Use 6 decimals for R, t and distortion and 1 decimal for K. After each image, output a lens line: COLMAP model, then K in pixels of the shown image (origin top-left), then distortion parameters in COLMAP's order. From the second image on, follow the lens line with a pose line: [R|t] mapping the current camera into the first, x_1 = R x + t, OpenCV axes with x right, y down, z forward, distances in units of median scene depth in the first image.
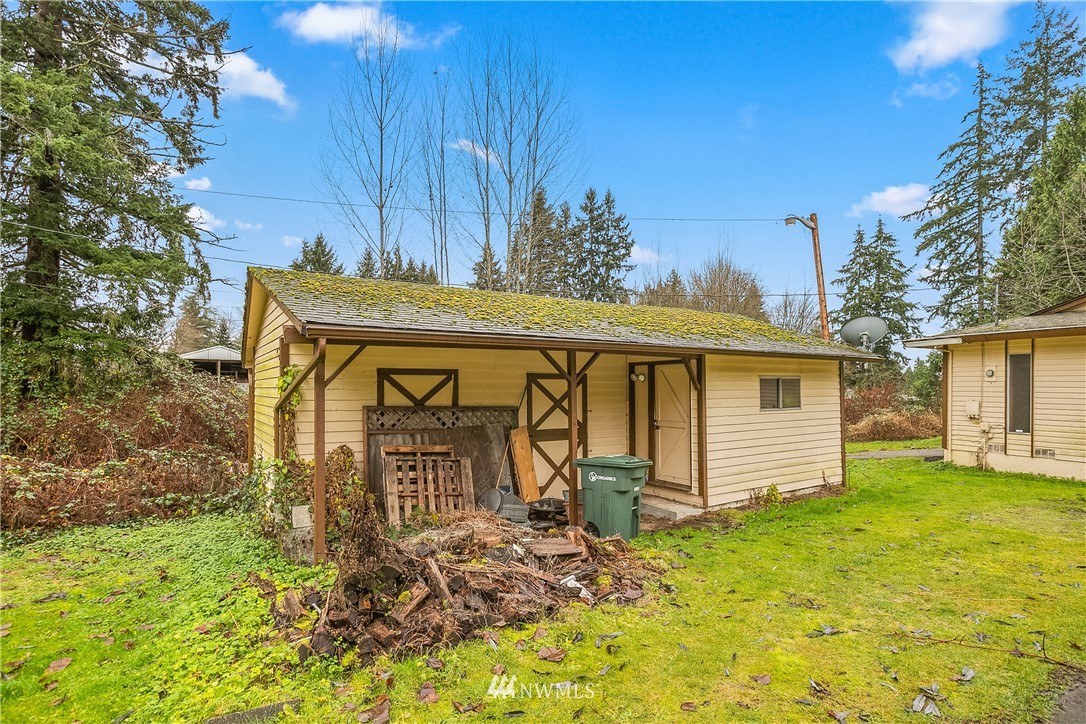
lens RADIAL K [[561.5, 0, 550.3], [0, 561.5, 376.5], [0, 0, 1]] dist [-0.007588, 0.010098]
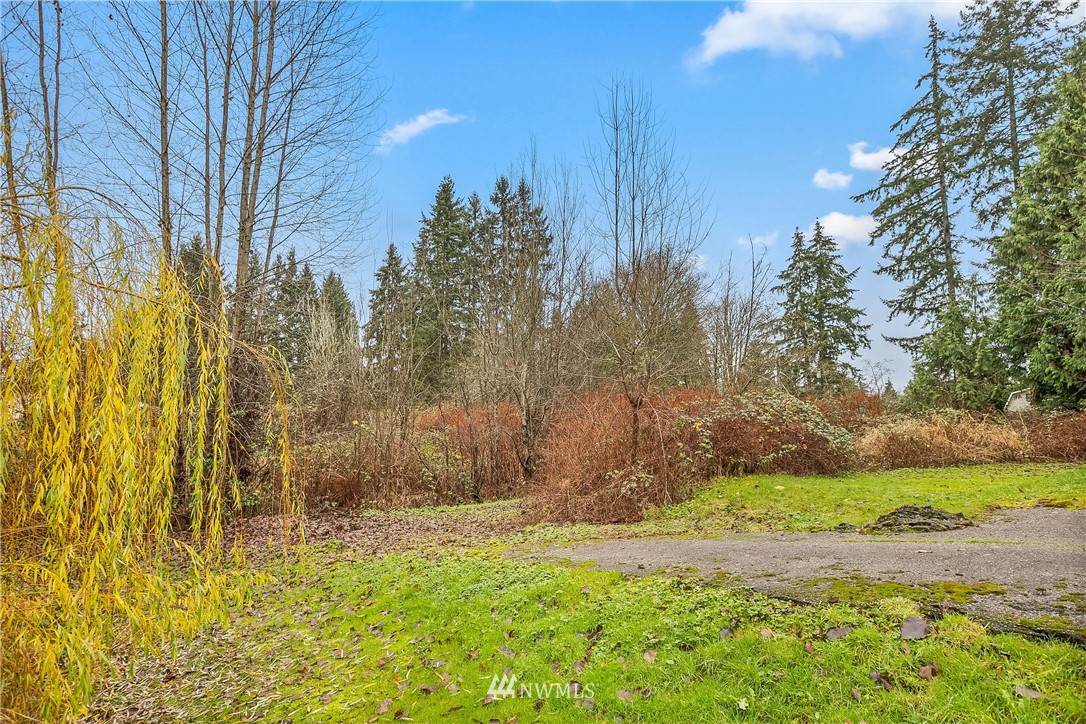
lens RADIAL K [[561.5, 0, 537.8], [0, 561.5, 356.2], [0, 0, 1]] dist [-0.007588, 0.010098]
pose [[0.996821, -0.009494, 0.079108, 0.076121], [0.015952, 0.996553, -0.081412, 0.018745], [-0.078062, 0.082415, 0.993536, 0.207924]]
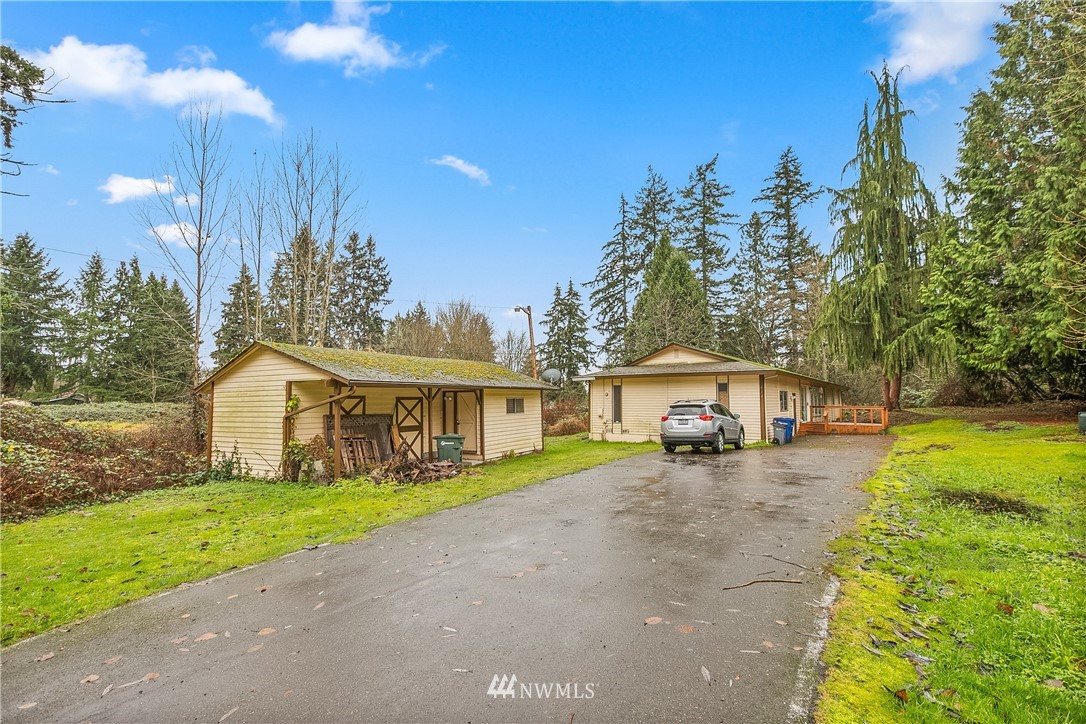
lens RADIAL K [[497.3, 0, 542.3], [0, 497.3, 354.7], [0, 0, 1]] dist [-0.014567, 0.005382]
pose [[0.892124, 0.030777, 0.450742, -0.049587], [0.003512, 0.997174, -0.075040, -0.002899], [-0.451778, 0.068528, 0.889495, -0.102682]]
